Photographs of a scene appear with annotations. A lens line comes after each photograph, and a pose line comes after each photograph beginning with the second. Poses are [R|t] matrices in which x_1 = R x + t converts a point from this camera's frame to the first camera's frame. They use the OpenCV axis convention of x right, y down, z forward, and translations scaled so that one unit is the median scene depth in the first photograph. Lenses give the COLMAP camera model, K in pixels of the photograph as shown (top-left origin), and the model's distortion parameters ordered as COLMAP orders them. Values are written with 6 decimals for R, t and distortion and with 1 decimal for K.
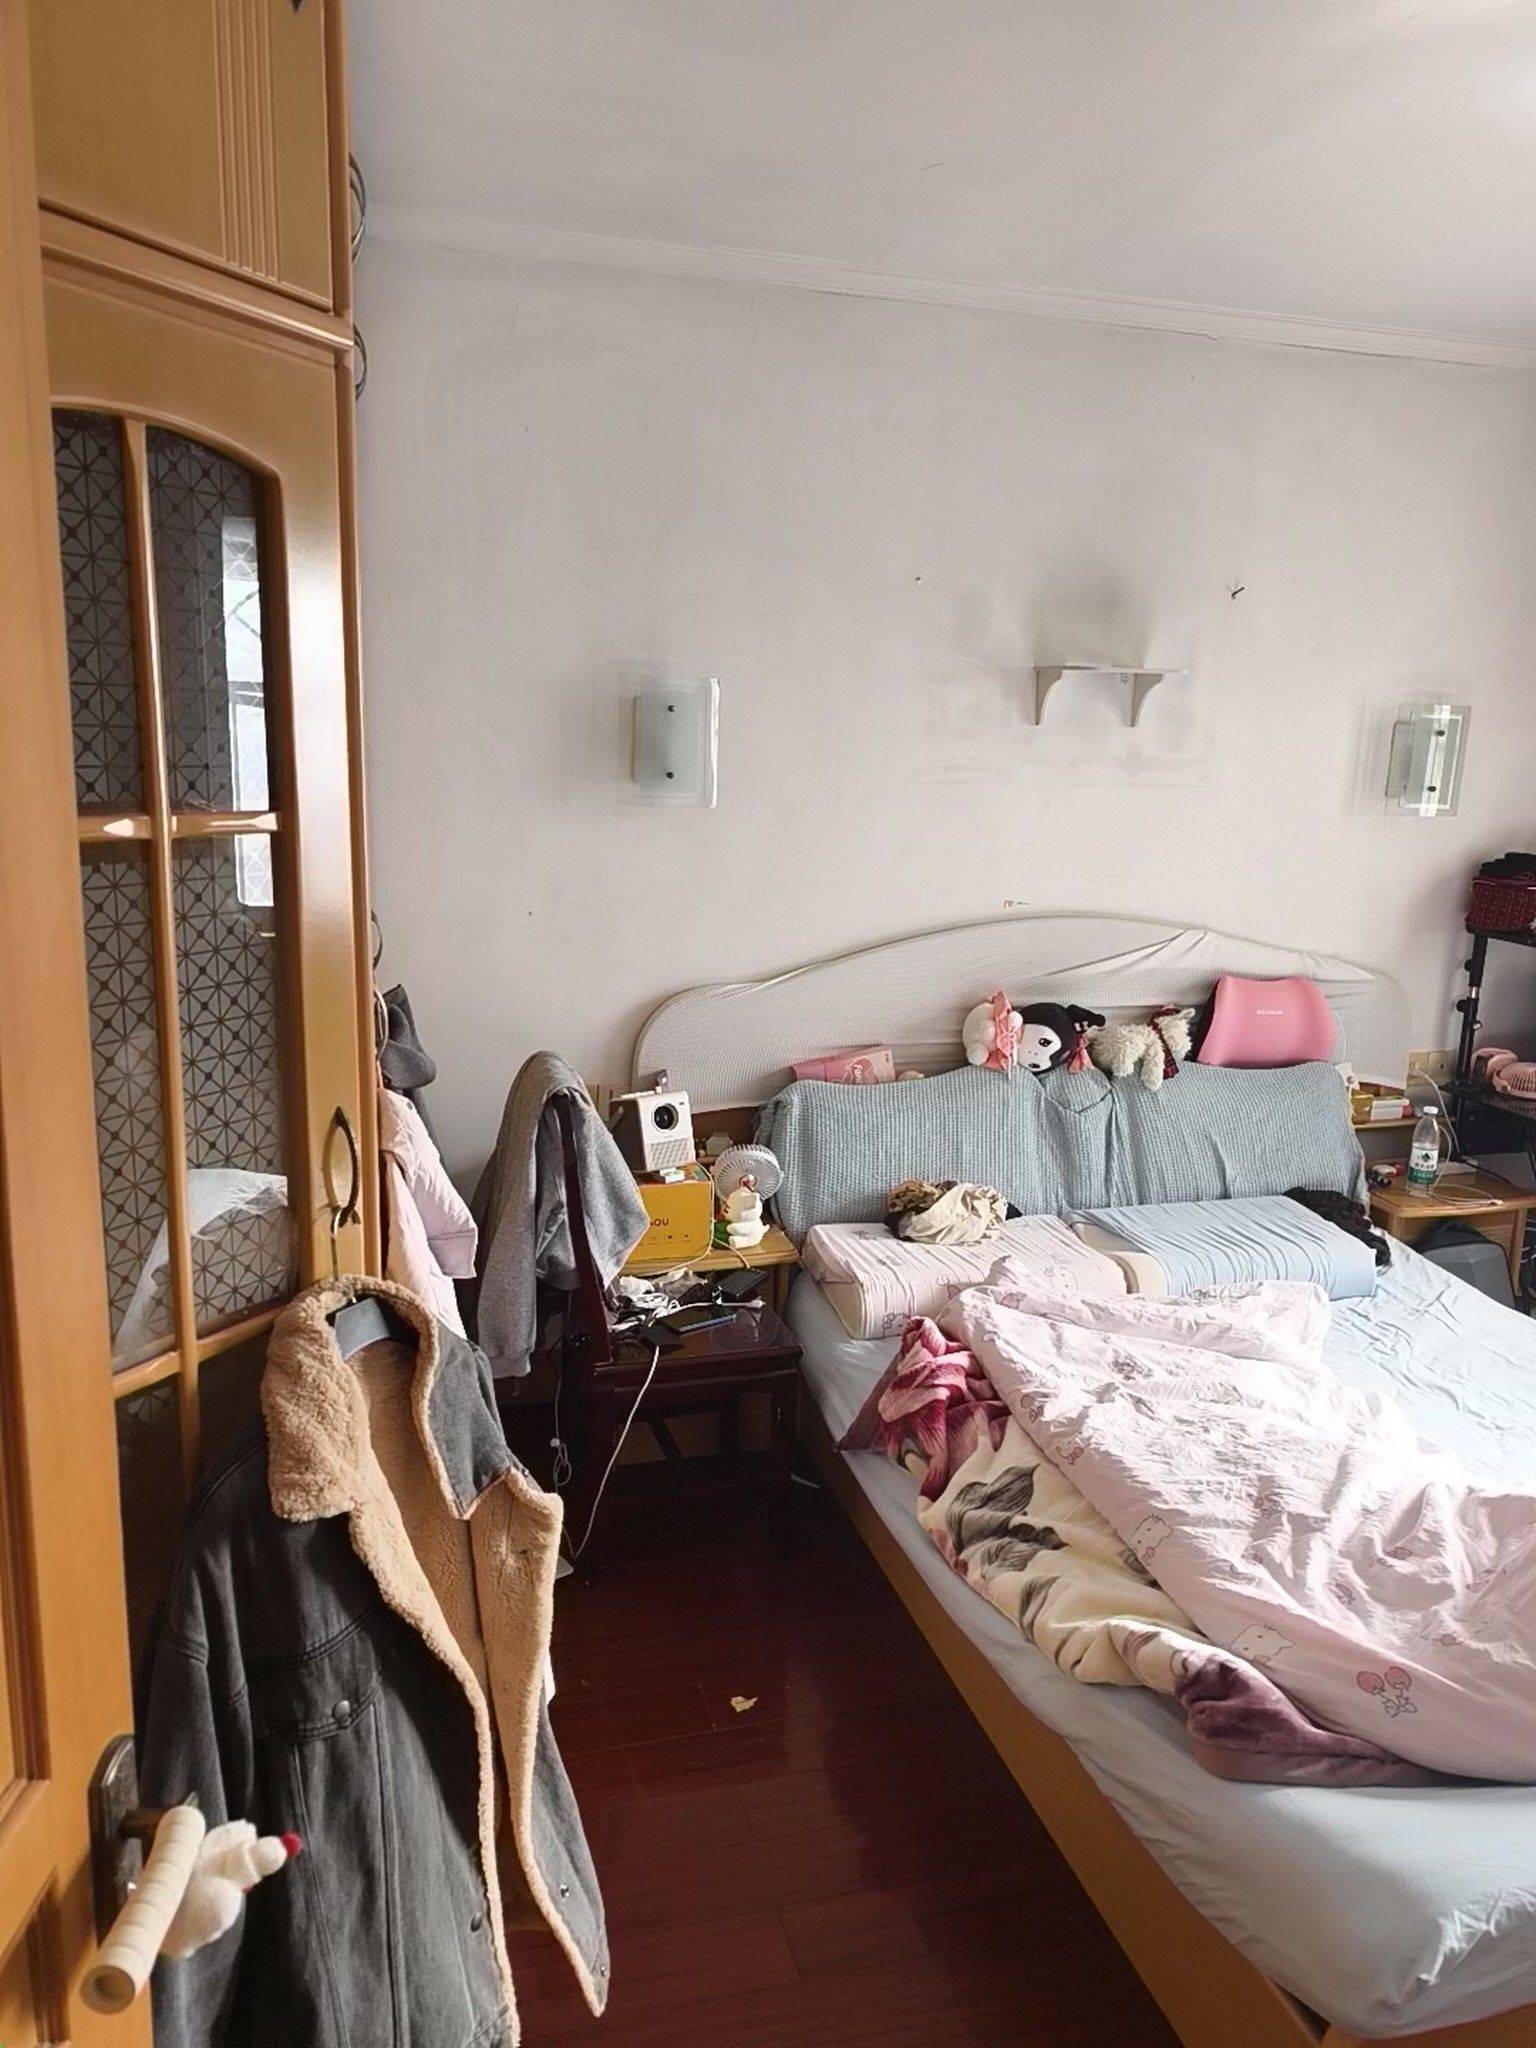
lens RADIAL K [[1426.0, 0, 762.2], [0, 1426.0, 1028.1], [0, 0, 1]] dist [0.011910, -0.011711]
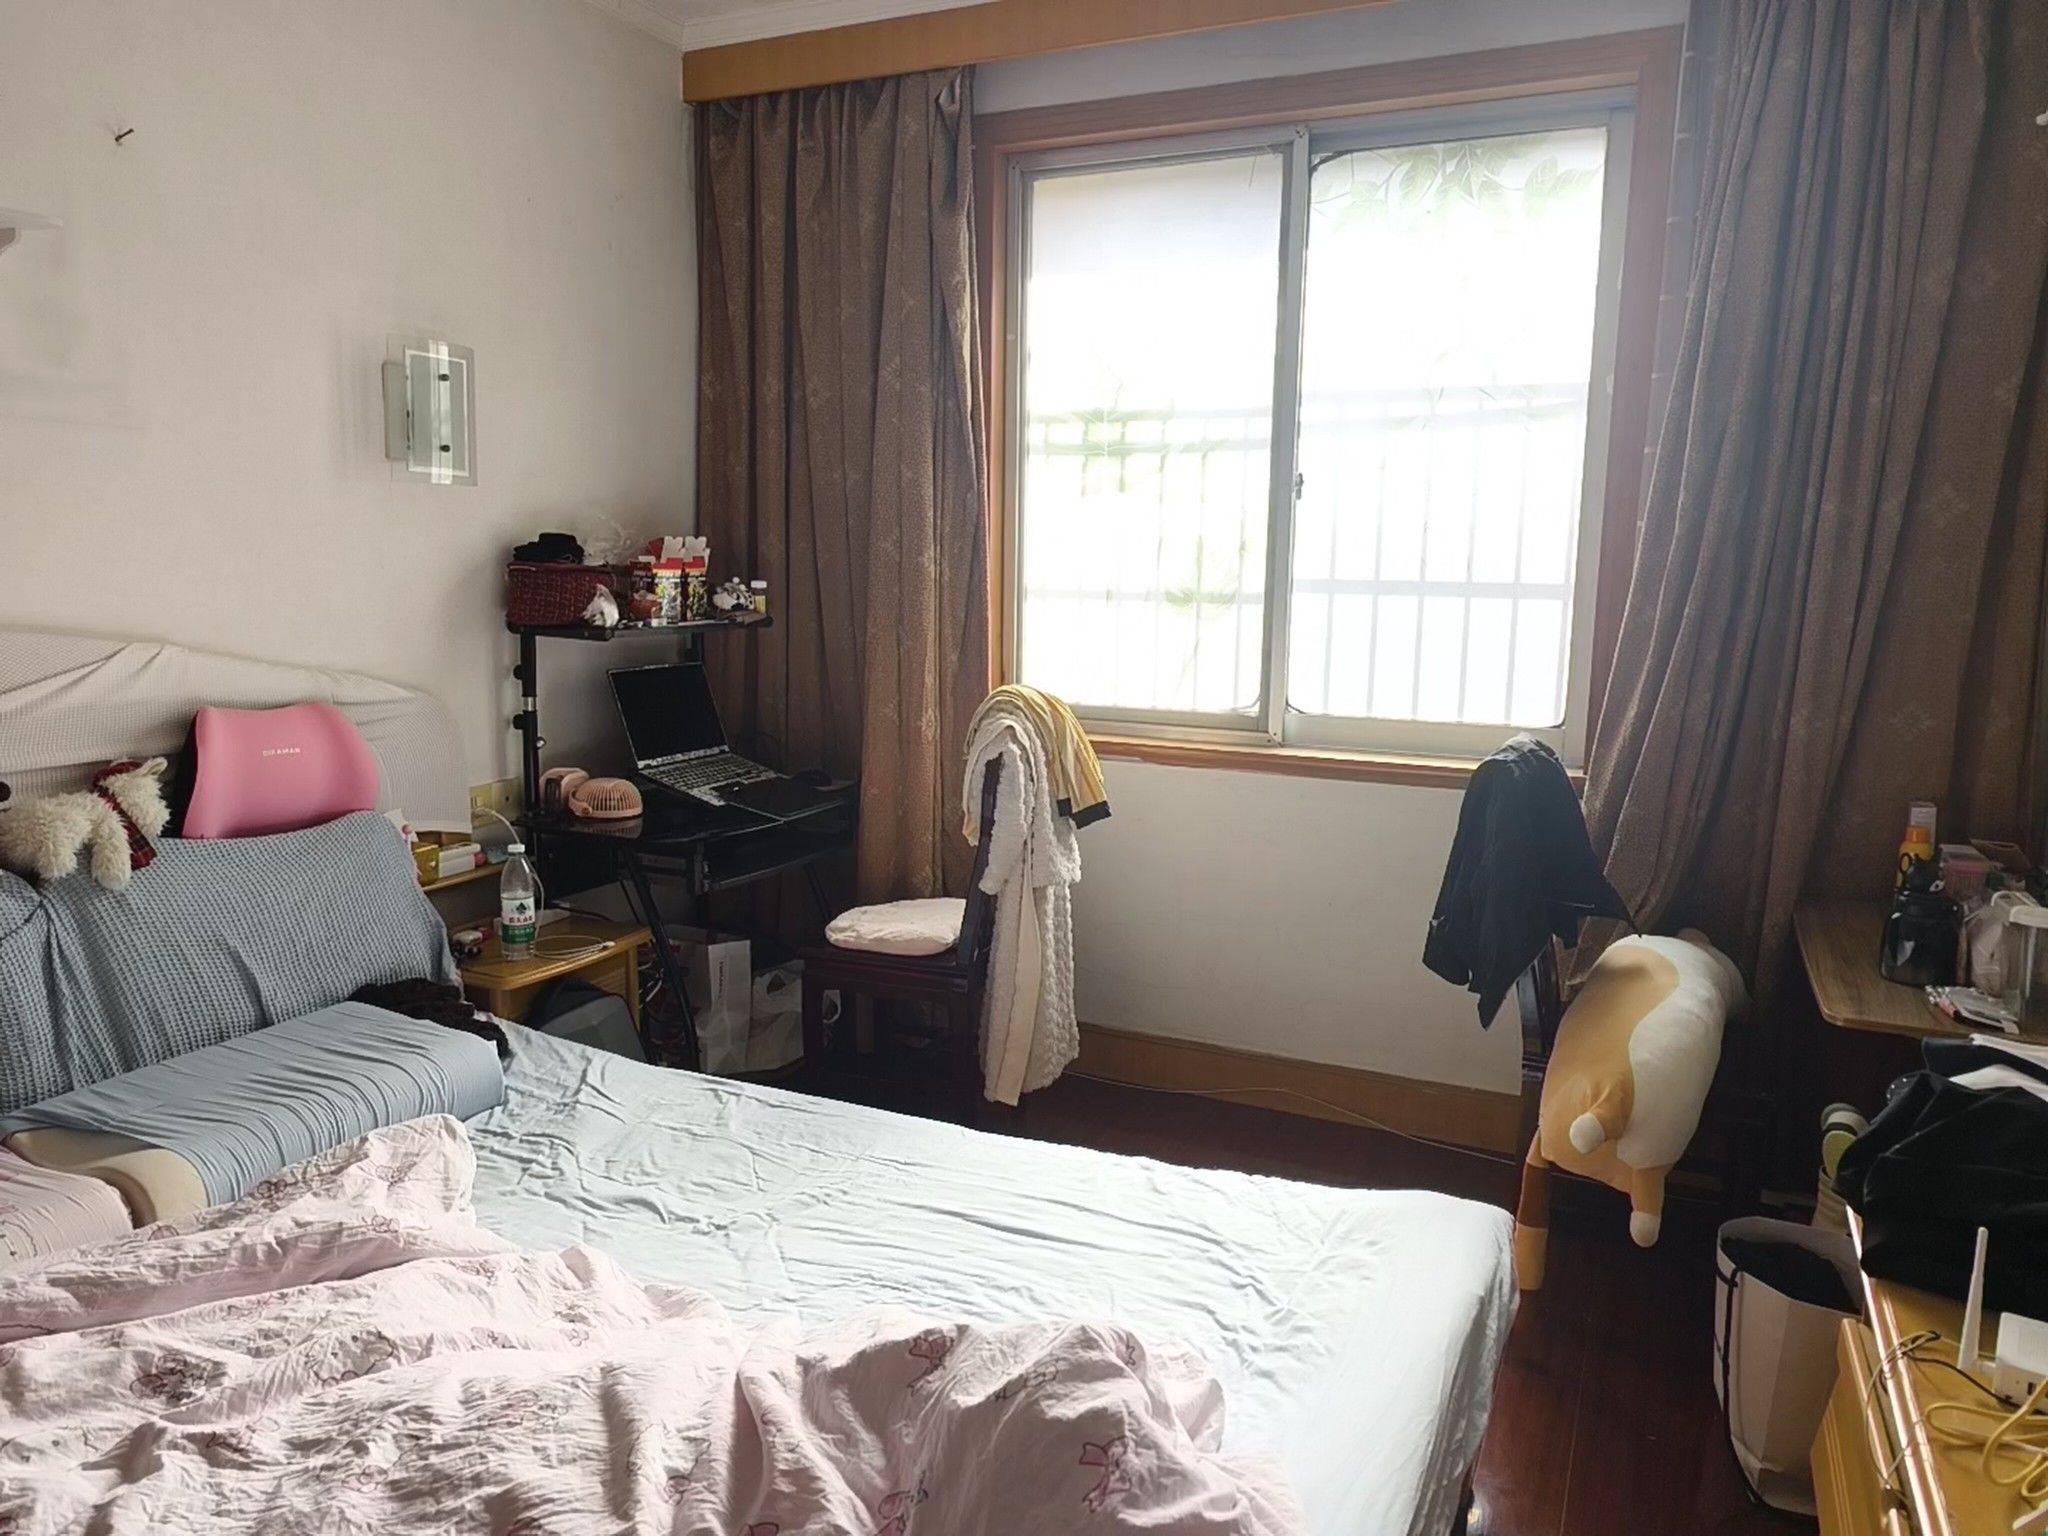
lens RADIAL K [[1426.0, 0, 1016.7], [0, 1426.0, 778.9], [0, 0, 1]] dist [0.011910, -0.011711]
pose [[0.649449, -0.132179, 0.748829, 0.063901], [0.151773, 0.987494, 0.042676, 0.028673], [-0.745105, 0.085936, 0.661388, 0.277842]]
